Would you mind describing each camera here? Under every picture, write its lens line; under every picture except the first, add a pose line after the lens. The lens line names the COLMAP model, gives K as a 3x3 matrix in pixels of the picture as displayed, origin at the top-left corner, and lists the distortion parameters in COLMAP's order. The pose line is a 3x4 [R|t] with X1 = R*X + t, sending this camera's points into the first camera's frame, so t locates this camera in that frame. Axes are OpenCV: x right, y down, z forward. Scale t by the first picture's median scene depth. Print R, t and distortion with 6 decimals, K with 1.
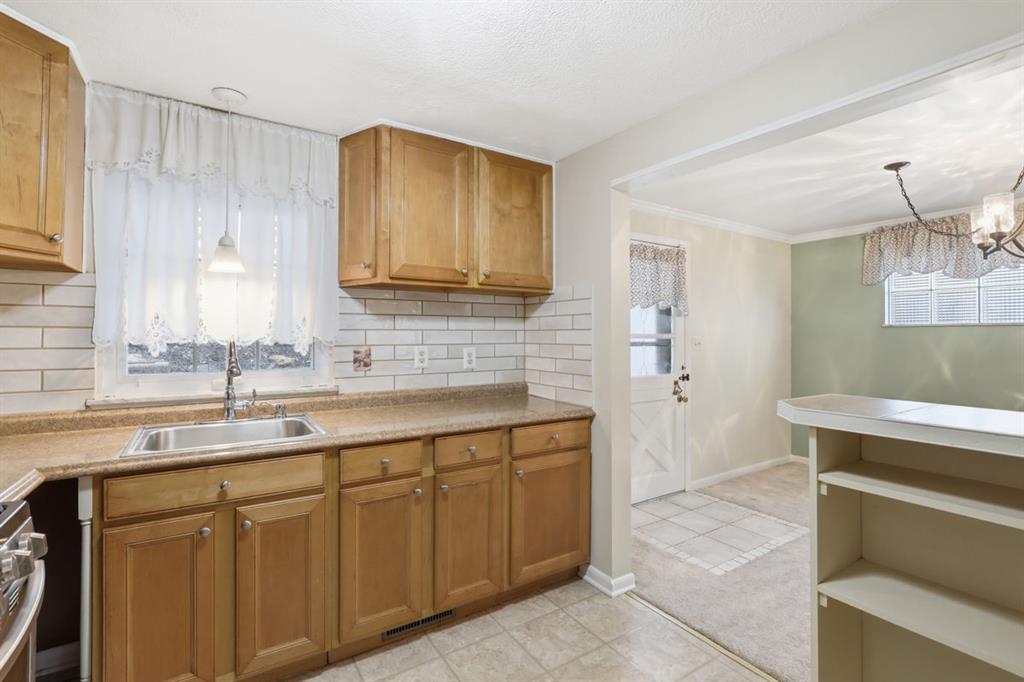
lens RADIAL K [[484.8, 0, 517.2], [0, 484.8, 333.4], [0, 0, 1]] dist [-0.020210, 0.010539]
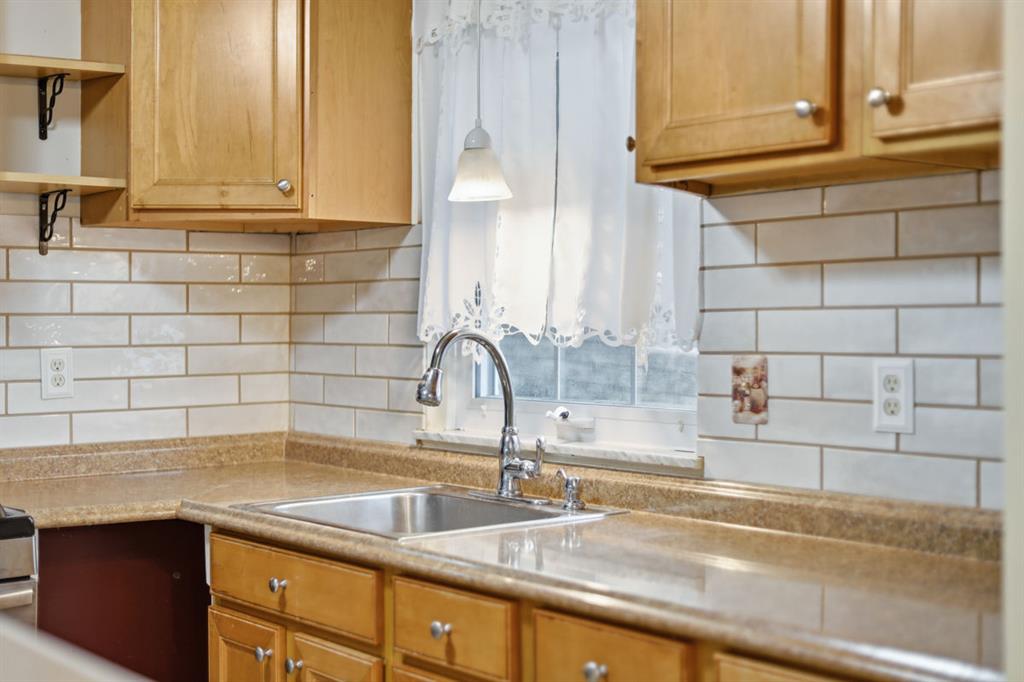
lens RADIAL K [[1556.2, 0, 471.9], [0, 1556.2, 313.3], [0, 0, 1]] dist [0.163860, -0.003764]
pose [[0.059558, -0.009740, -0.998177, 0.833291], [0.002272, 0.999951, -0.009622, 0.006249], [0.998222, -0.001695, 0.059577, 0.721290]]
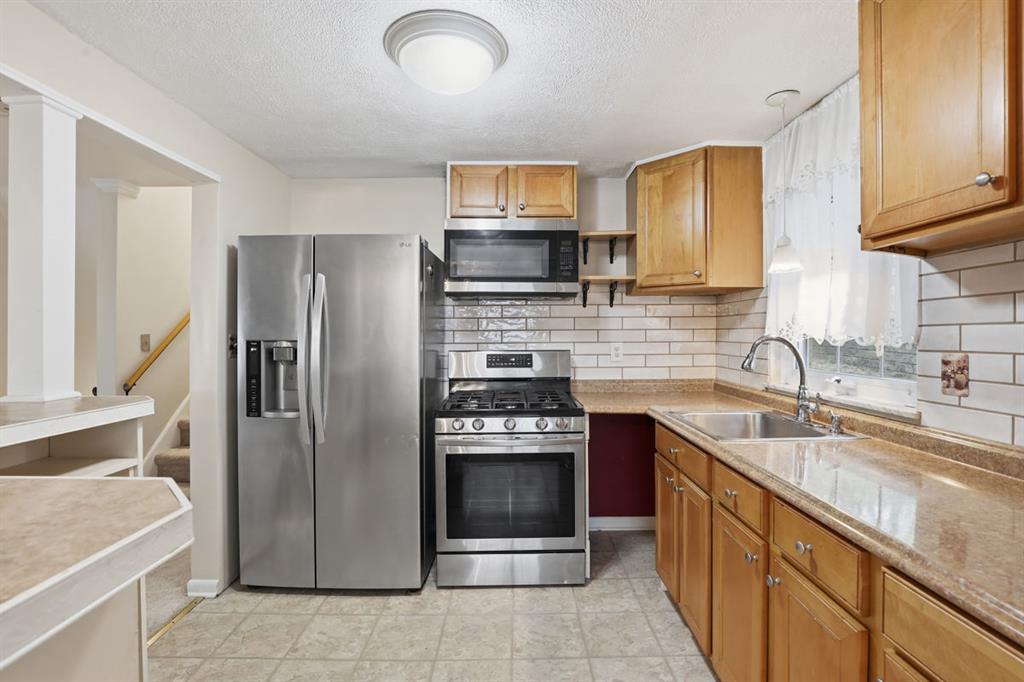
lens RADIAL K [[484.8, 0, 517.2], [0, 484.8, 333.4], [0, 0, 1]] dist [-0.020210, 0.010539]
pose [[-0.540510, -0.003268, -0.841331, 0.449438], [-0.001097, 0.999994, -0.003180, 0.005648], [0.841337, -0.000796, -0.540510, 0.867146]]
